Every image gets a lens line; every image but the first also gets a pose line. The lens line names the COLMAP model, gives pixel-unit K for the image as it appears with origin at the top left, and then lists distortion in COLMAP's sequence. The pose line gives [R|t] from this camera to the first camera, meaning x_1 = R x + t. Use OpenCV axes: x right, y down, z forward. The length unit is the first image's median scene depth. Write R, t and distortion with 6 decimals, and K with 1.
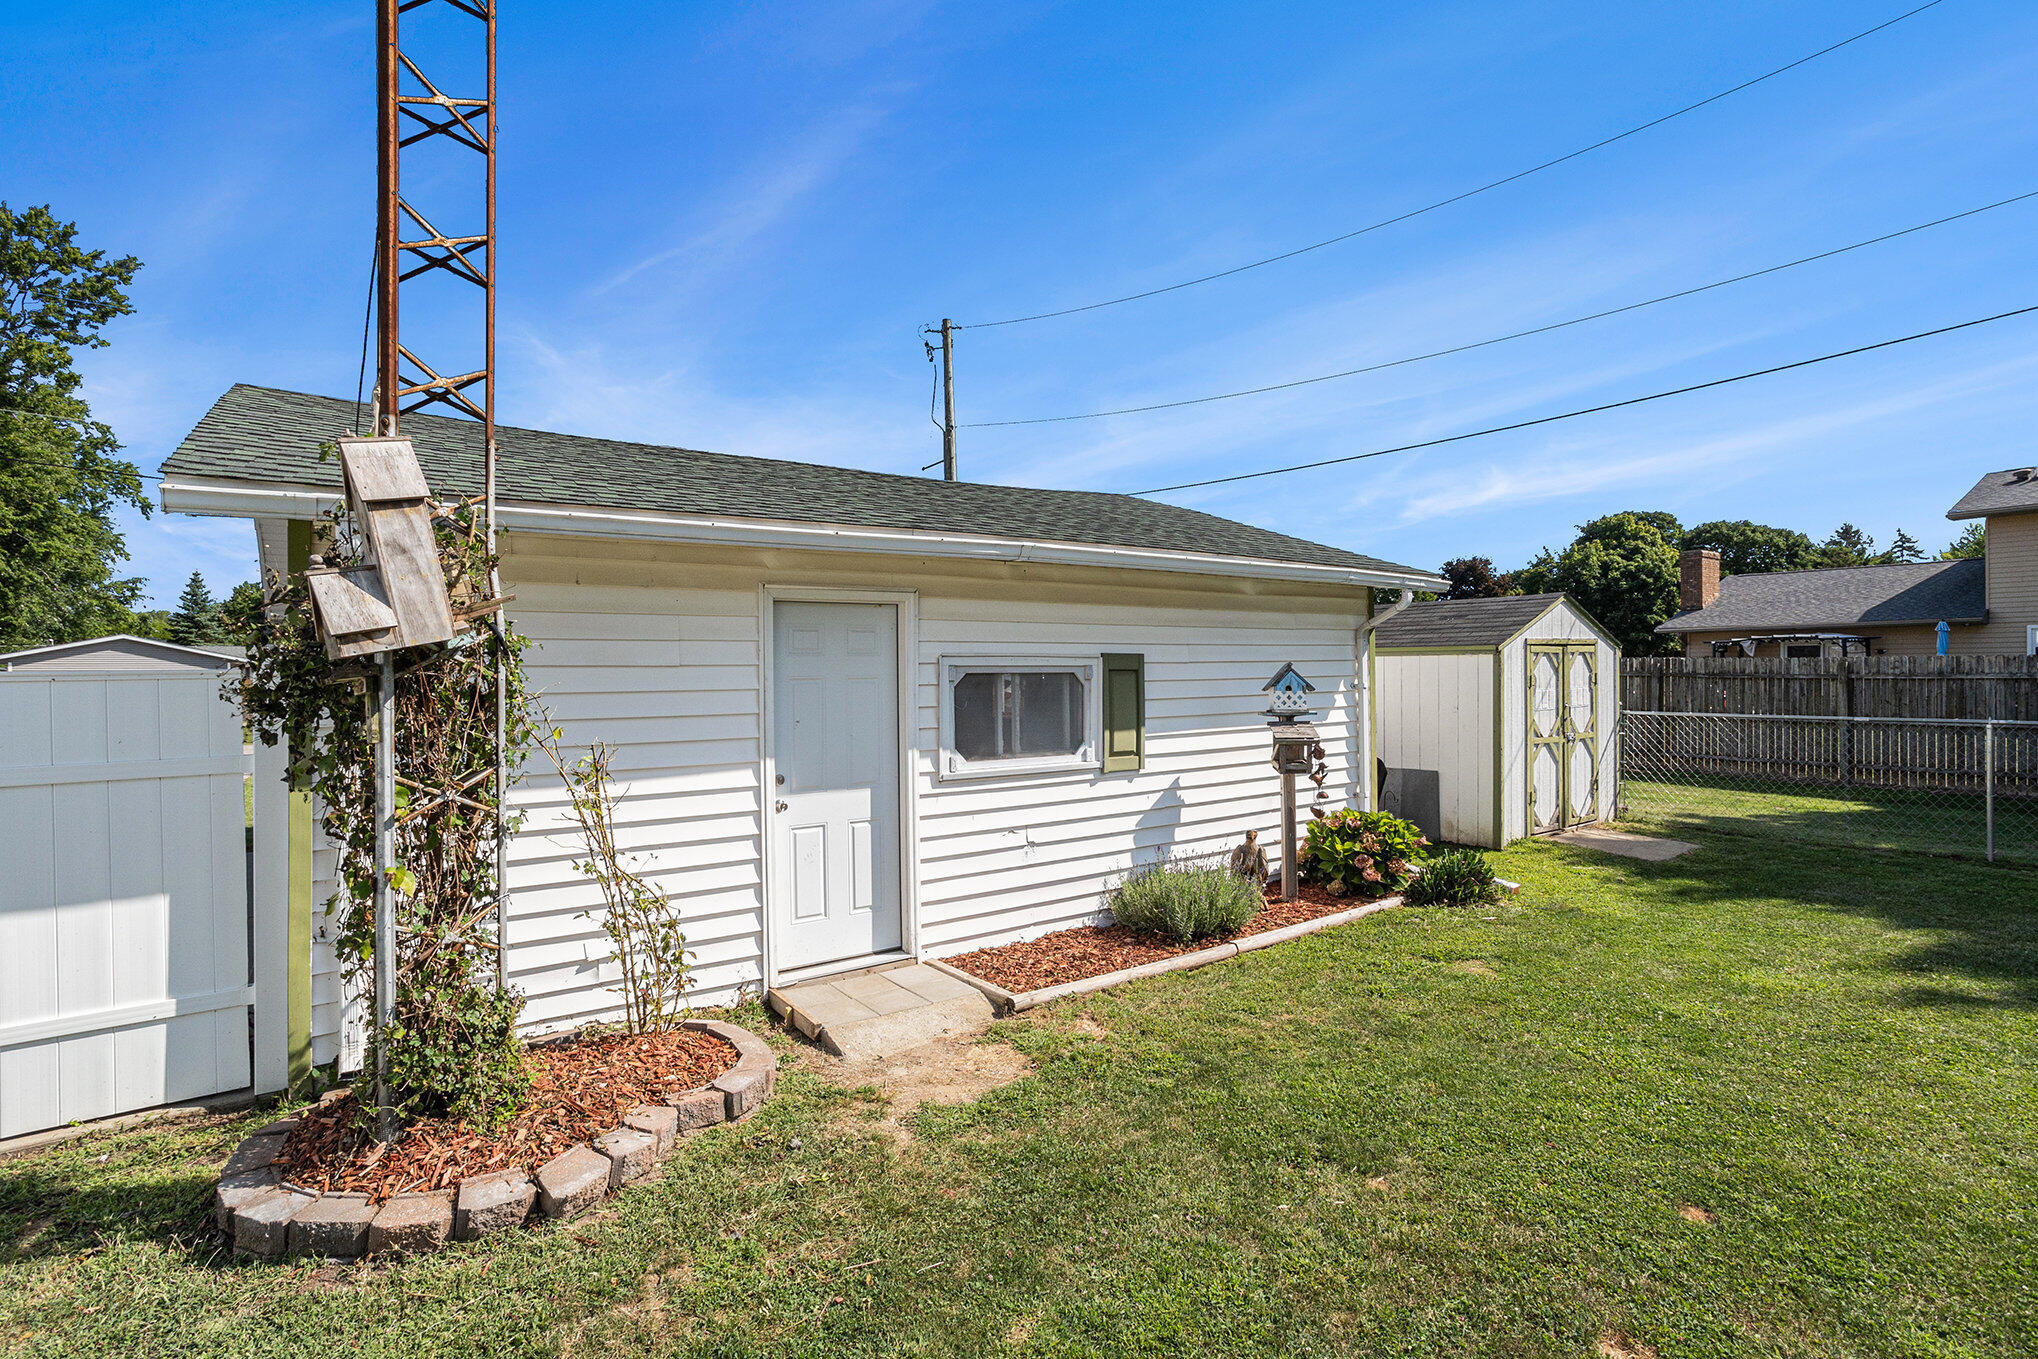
lens RADIAL K [[977.0, 0, 1021.9], [0, 977.0, 667.8], [0, 0, 1]] dist [0.005225, 0.001969]
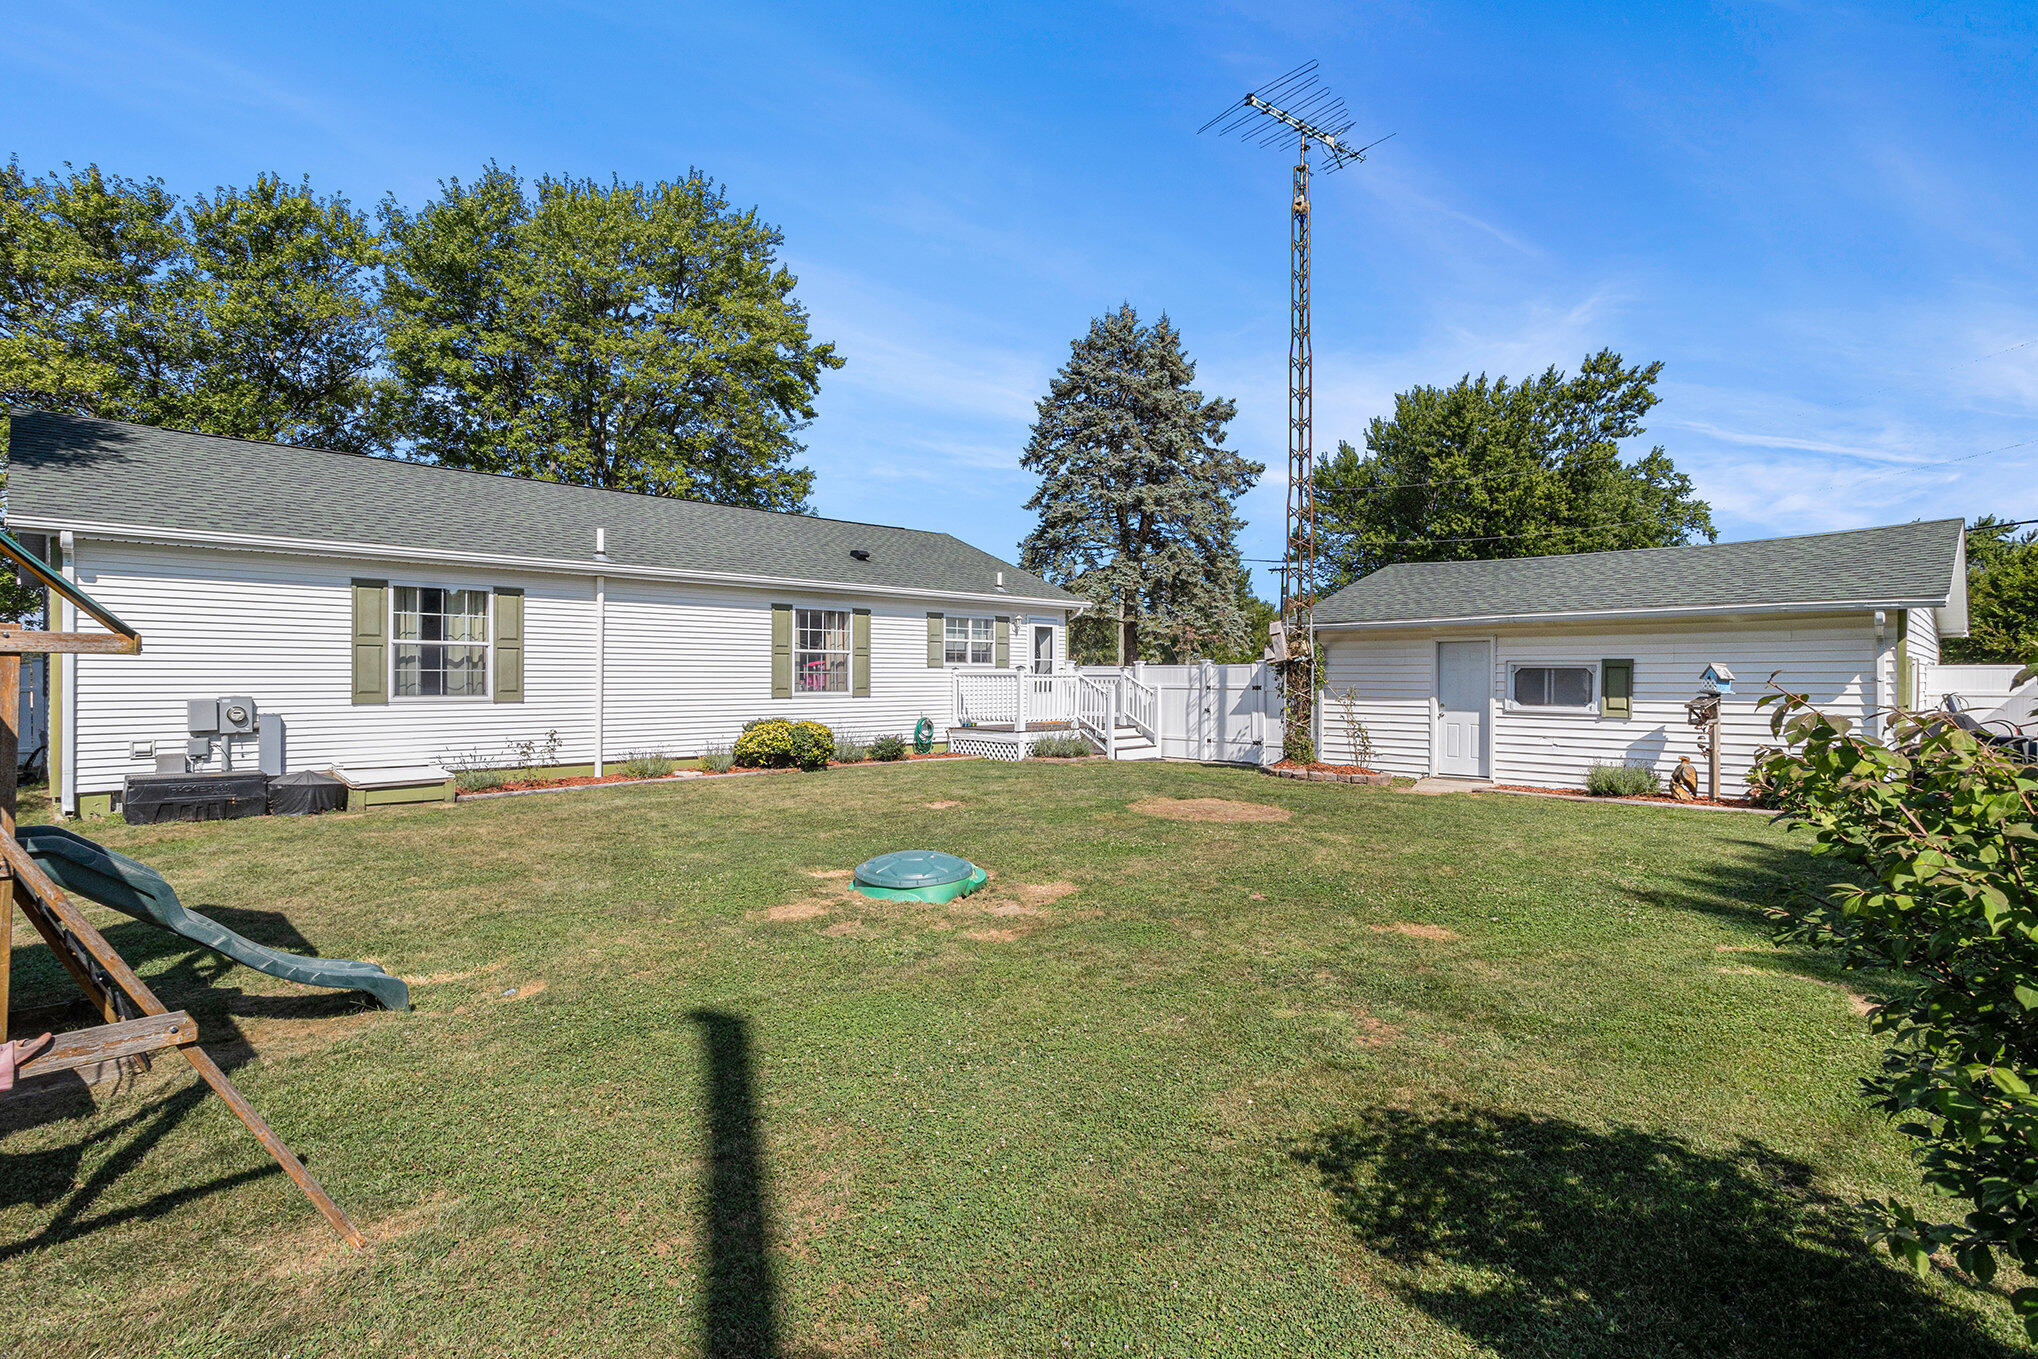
lens RADIAL K [[977.0, 0, 1021.1], [0, 977.0, 672.7], [0, 0, 1]] dist [0.005225, 0.001969]
pose [[0.156543, 0.009320, -0.987627, 1.861609], [-0.000498, 0.999956, 0.009357, -0.004288], [0.987671, -0.000973, 0.156541, -0.503606]]
